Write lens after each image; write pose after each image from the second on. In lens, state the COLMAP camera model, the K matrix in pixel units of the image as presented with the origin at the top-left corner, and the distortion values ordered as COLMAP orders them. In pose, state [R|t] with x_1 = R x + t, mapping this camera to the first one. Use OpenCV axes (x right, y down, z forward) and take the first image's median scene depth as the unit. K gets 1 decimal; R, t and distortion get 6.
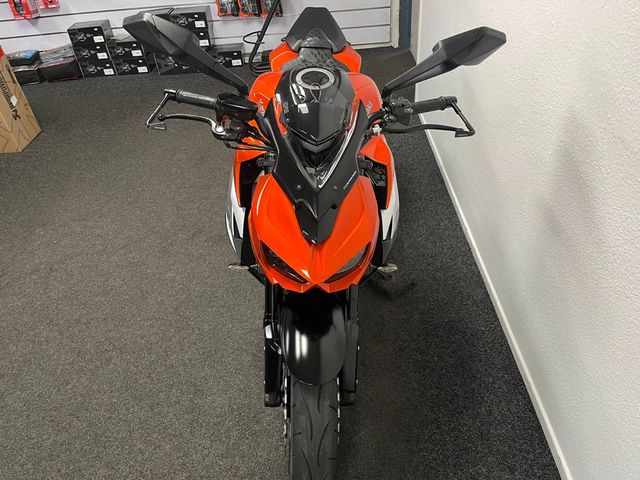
lens RADIAL K [[480.2, 0, 318.4], [0, 480.2, 236.9], [0, 0, 1]] dist [0.086630, -0.115082]
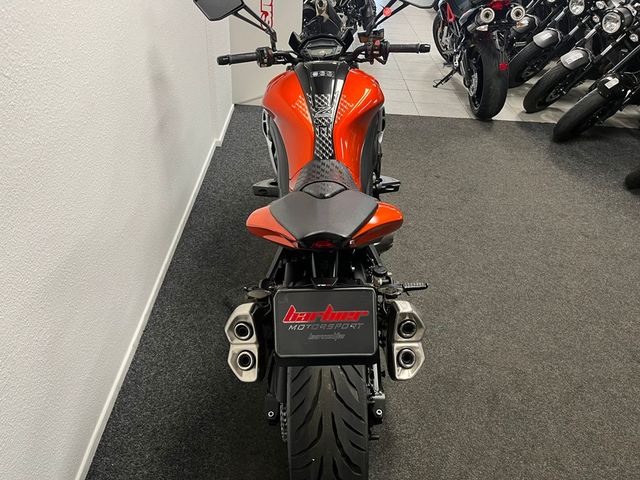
lens RADIAL K [[480.2, 0, 318.4], [0, 480.2, 236.9], [0, 0, 1]] dist [0.086630, -0.115082]
pose [[-0.999955, 0.005483, 0.007705, -0.003043], [0.008864, 0.259433, 0.965720, -0.850507], [0.003296, 0.965745, -0.259470, 1.065747]]
